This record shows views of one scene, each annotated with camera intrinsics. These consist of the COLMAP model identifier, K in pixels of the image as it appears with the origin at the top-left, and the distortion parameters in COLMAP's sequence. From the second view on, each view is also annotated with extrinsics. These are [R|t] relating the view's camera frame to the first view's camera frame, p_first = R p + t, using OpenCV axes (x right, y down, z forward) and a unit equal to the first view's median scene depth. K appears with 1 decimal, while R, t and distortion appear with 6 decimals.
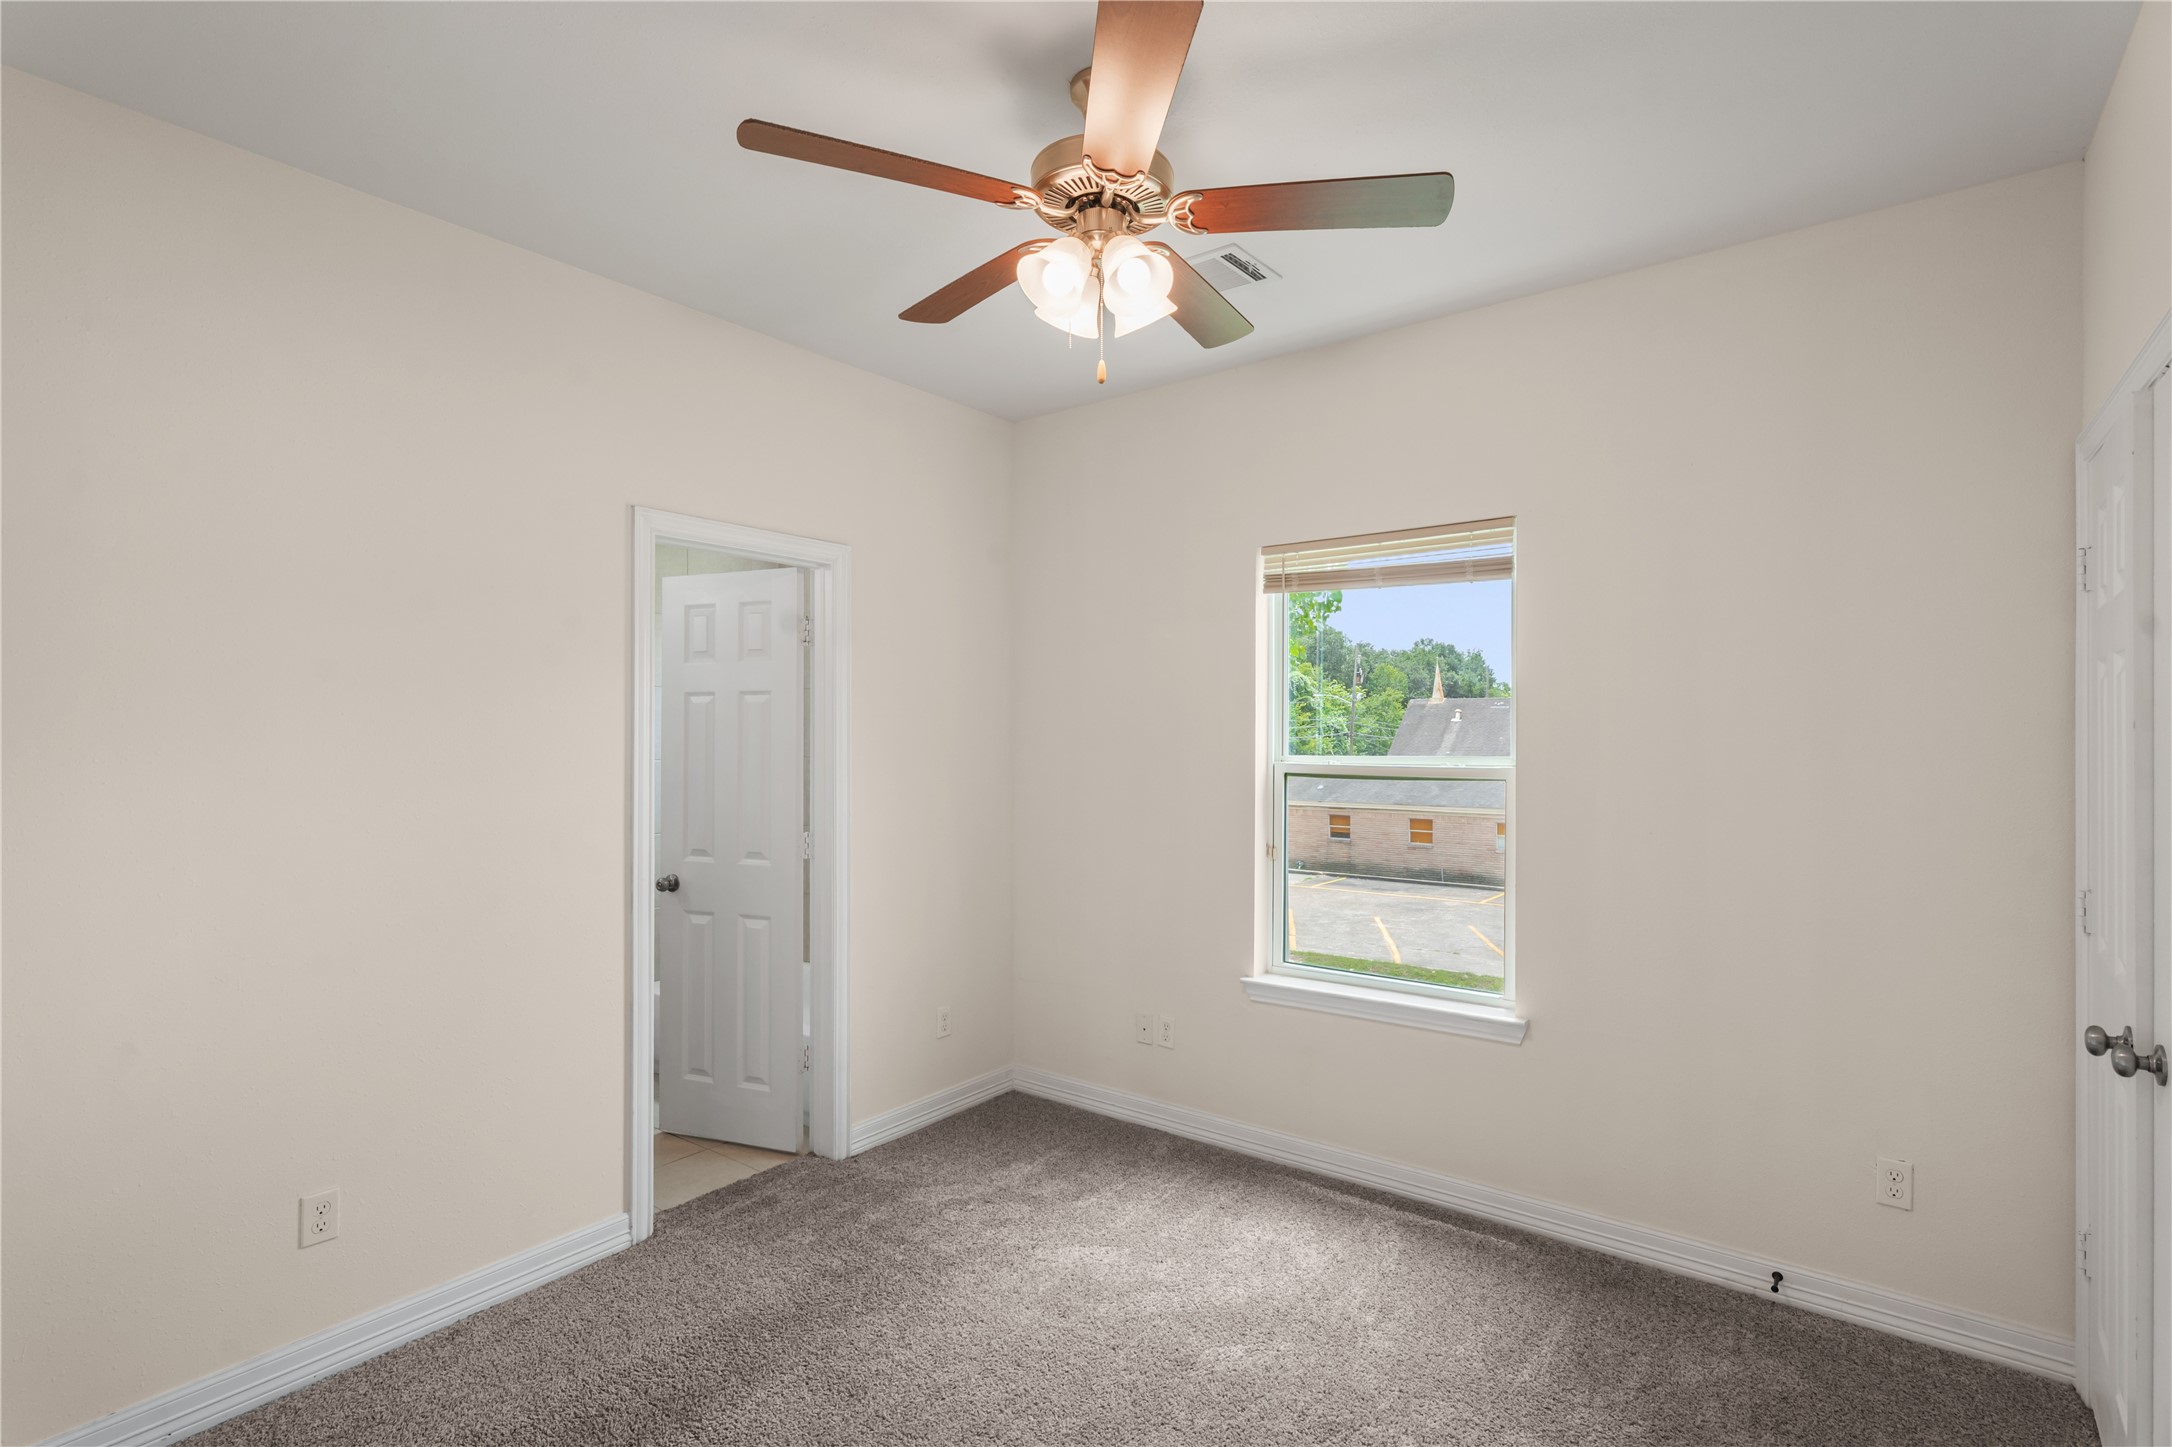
lens RADIAL K [[968.2, 0, 1081.7], [0, 968.2, 727.2], [0, 0, 1]] dist [0.001238, -0.003858]
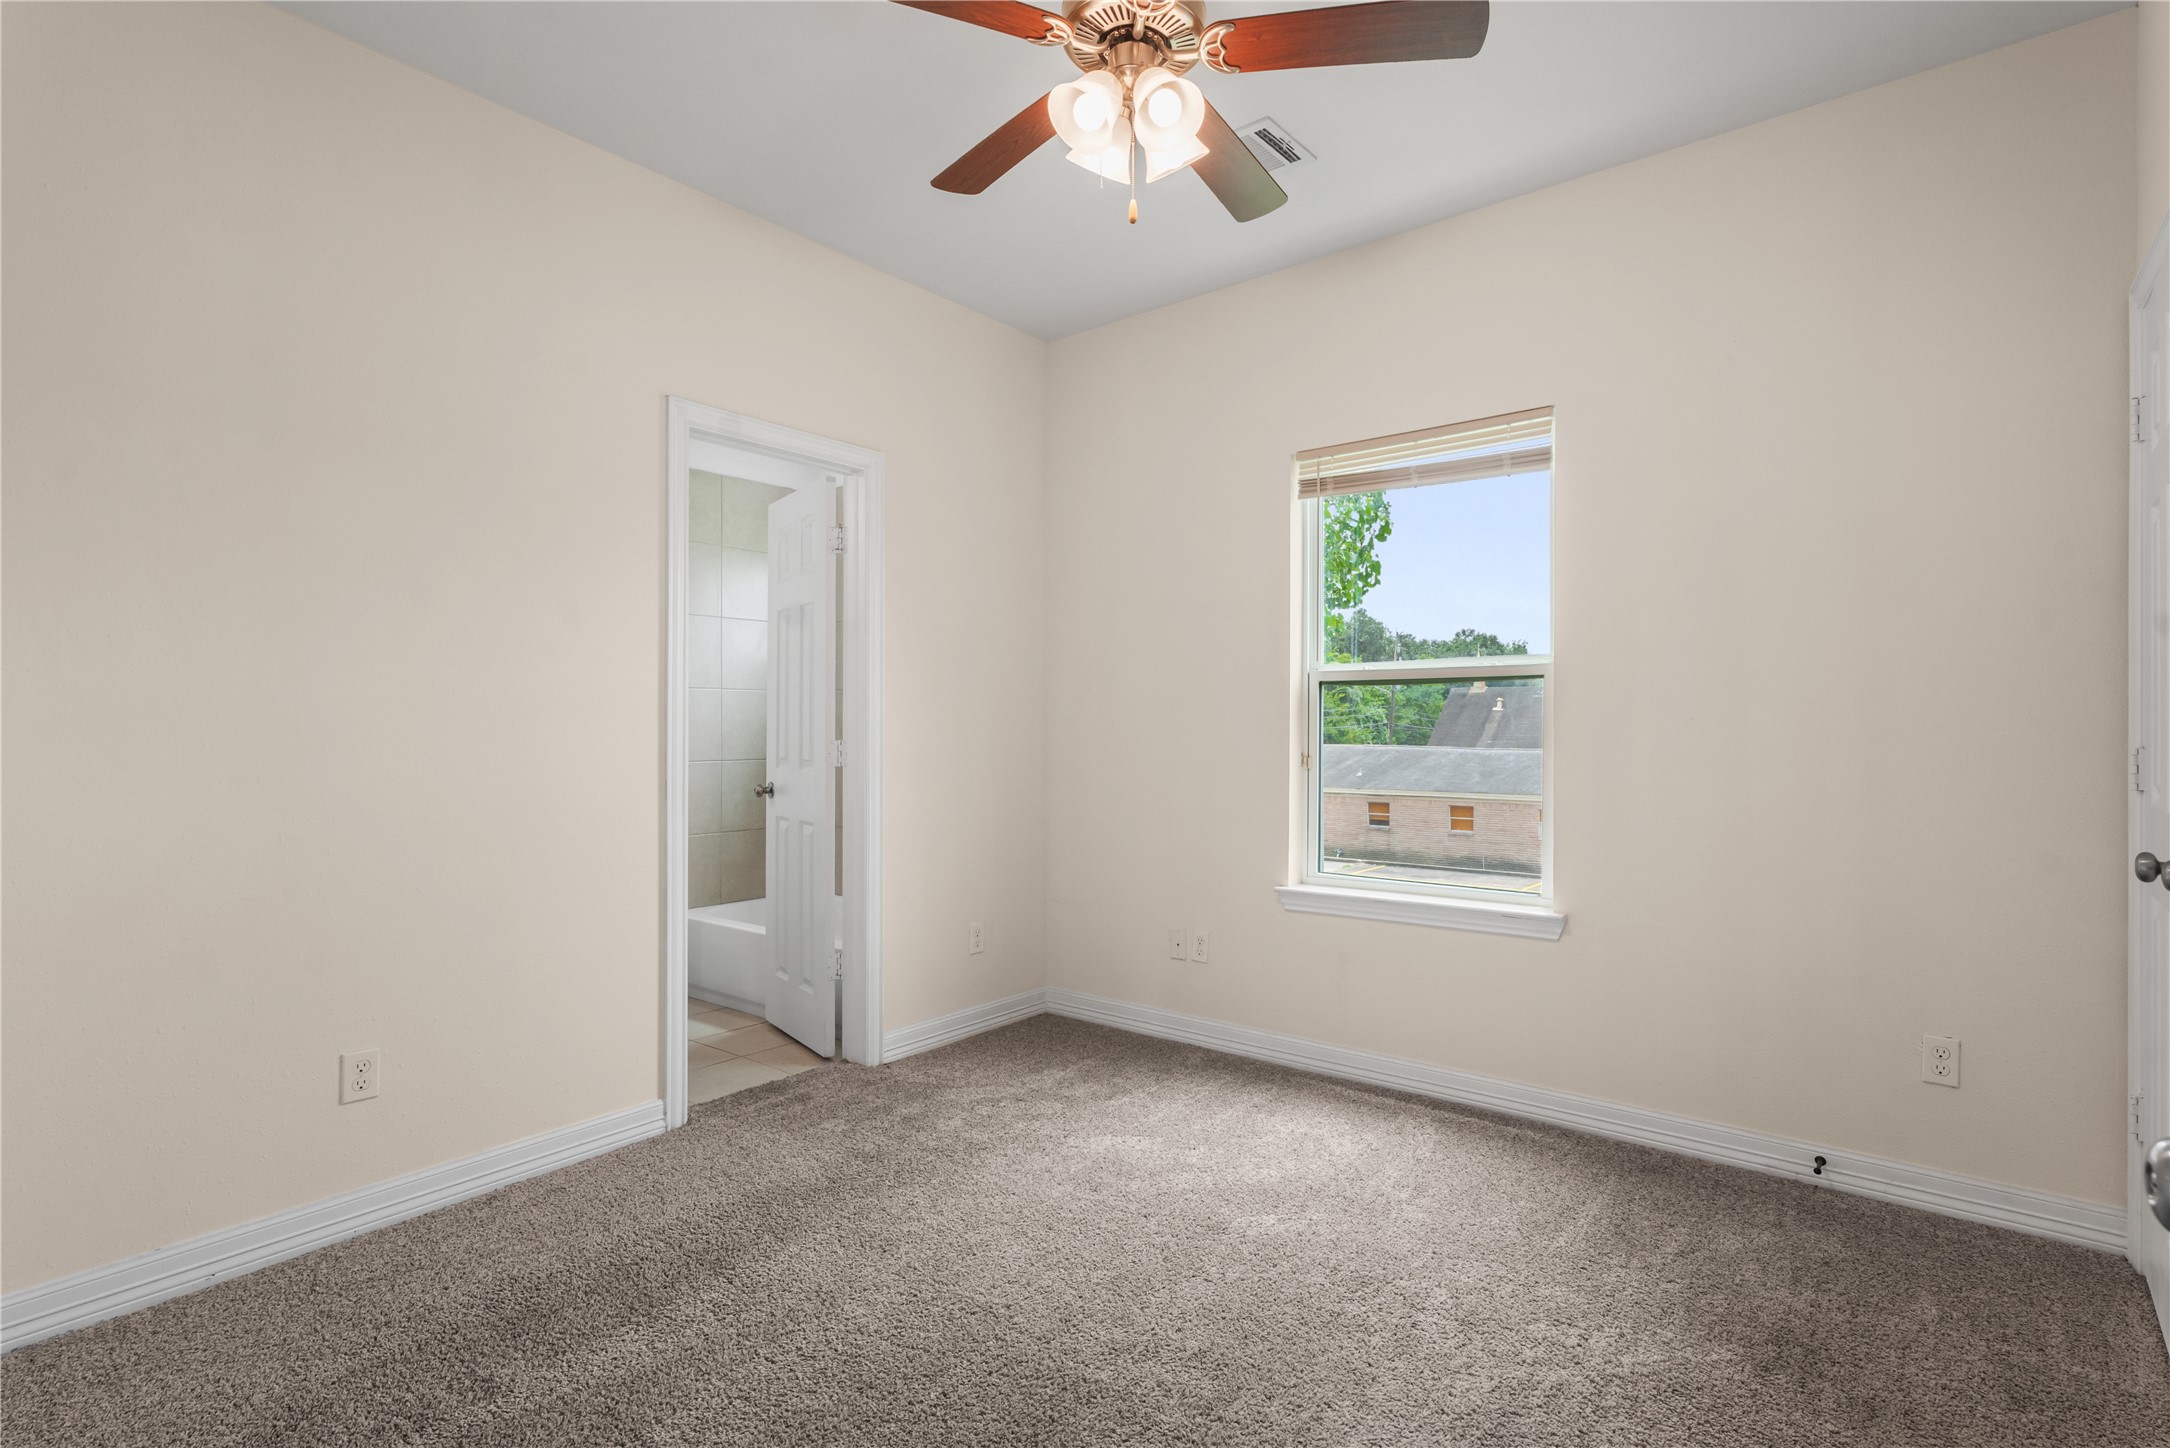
lens RADIAL K [[978.2, 0, 1099.4], [0, 978.2, 721.5], [0, 0, 1]] dist [0.000958, -0.003733]
pose [[0.999837, 0.000536, -0.018064, 0.003573], [-0.000468, 0.999993, 0.003768, 0.124272], [0.018066, -0.003759, 0.999830, -0.006760]]
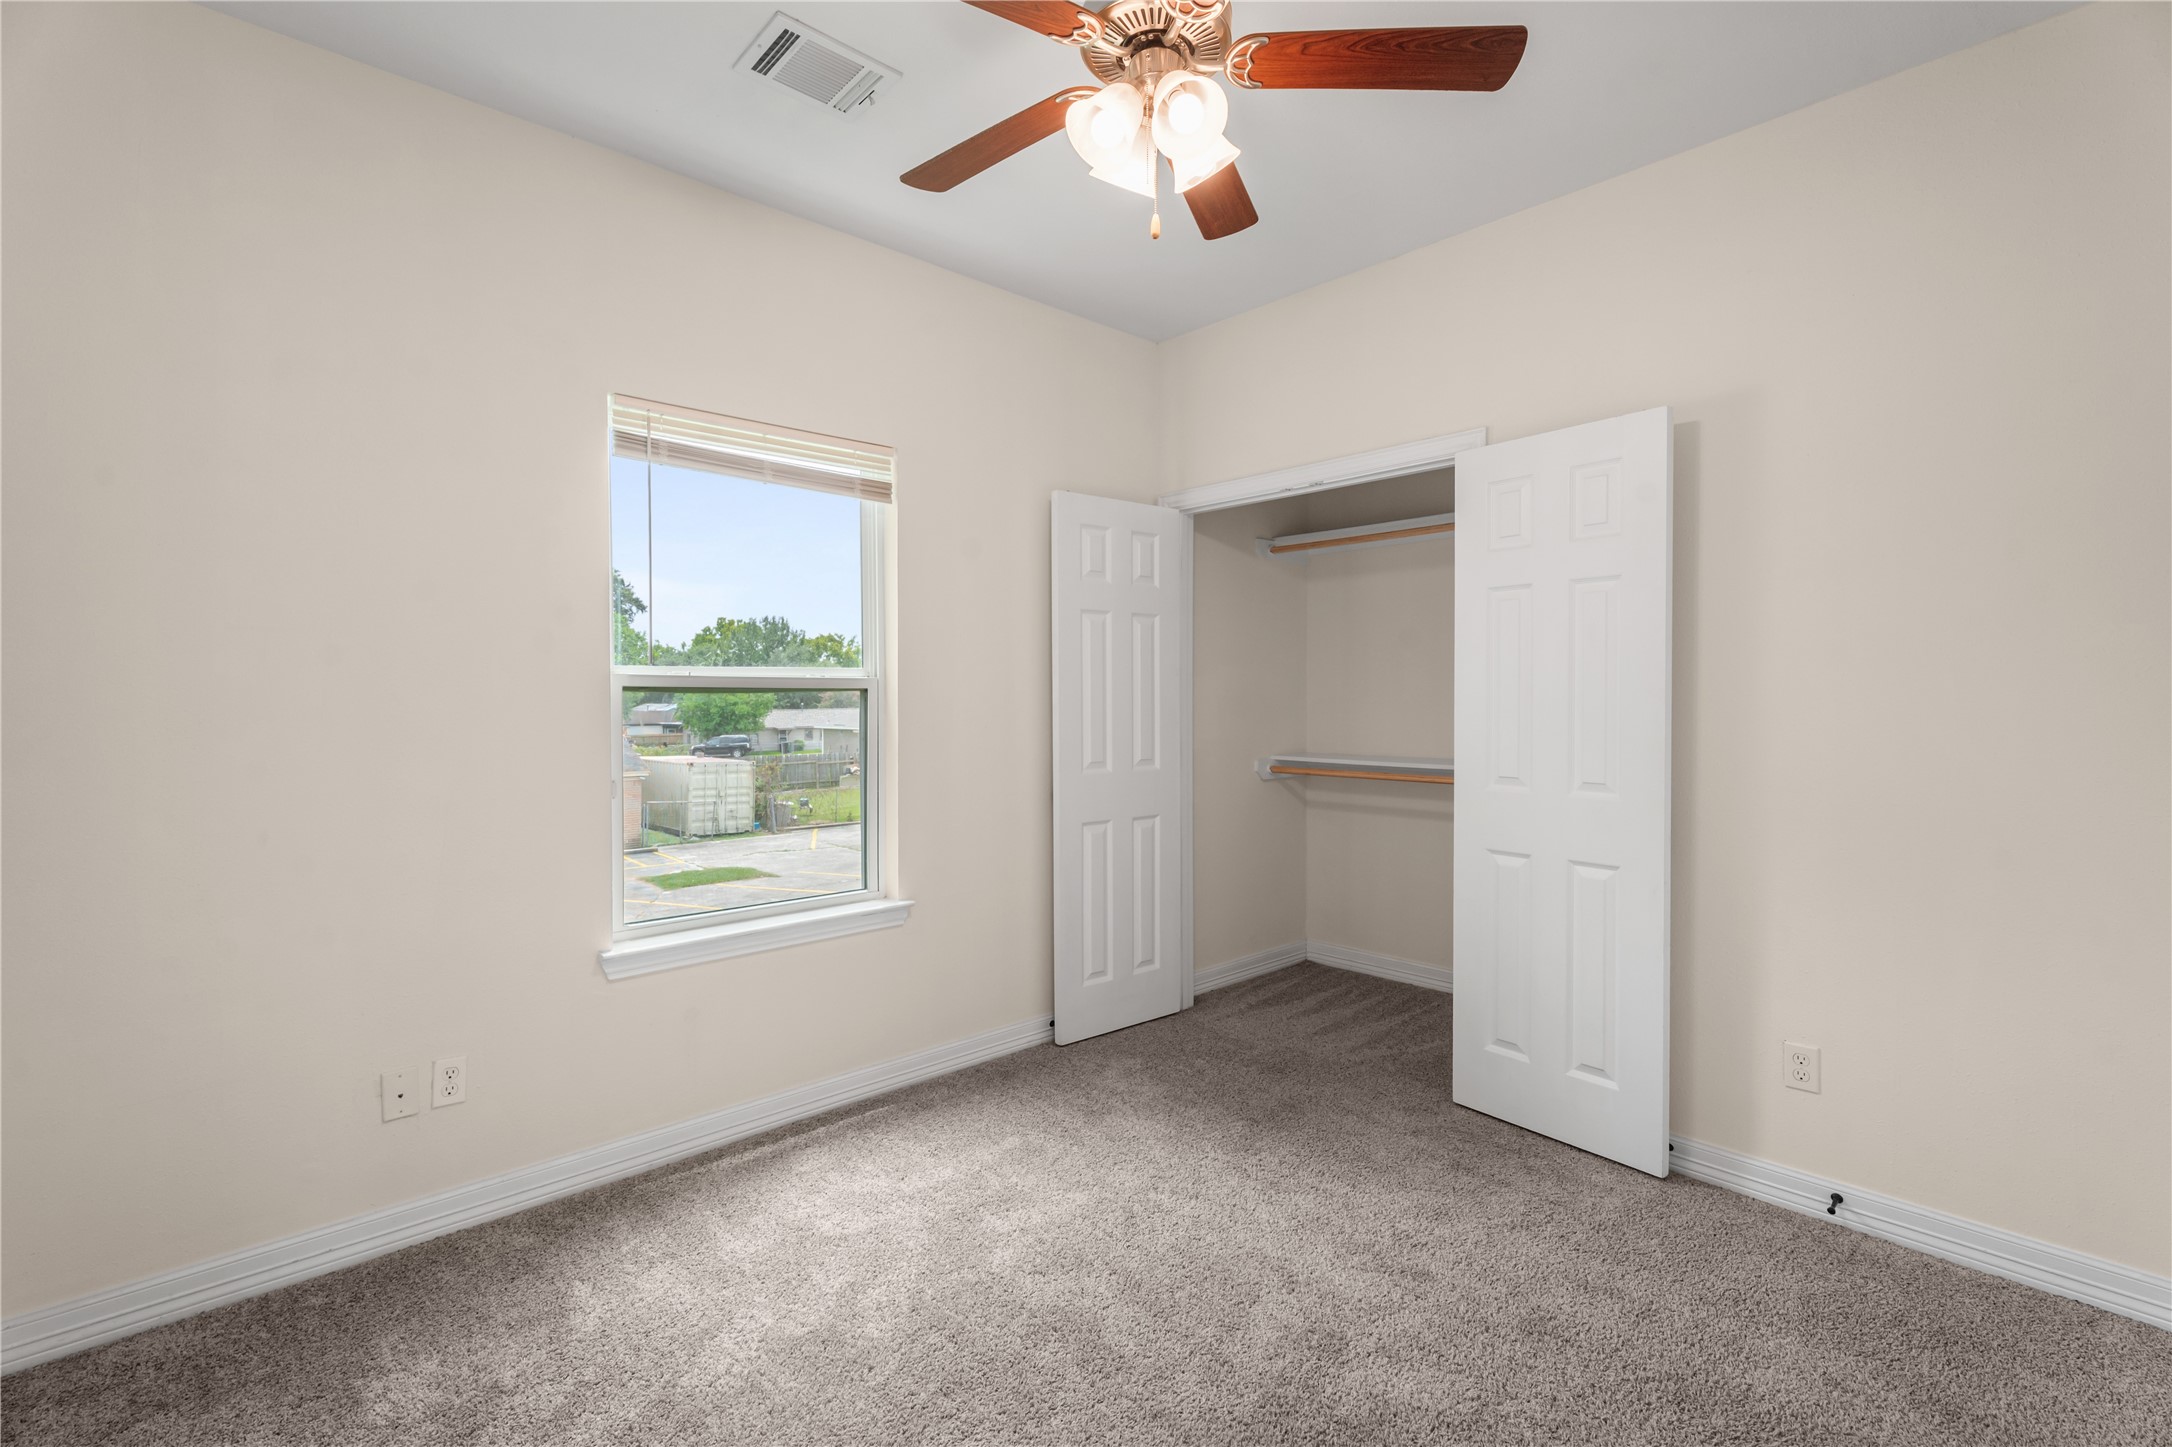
lens RADIAL K [[979.1, 0, 1100.4], [0, 979.1, 721.0], [0, 0, 1]] dist [0.000958, -0.003733]
pose [[0.185553, -0.019400, 0.982443, -0.746964], [-0.000200, 0.999804, 0.019781, 0.086755], [-0.982634, -0.003867, 0.185513, 0.692274]]
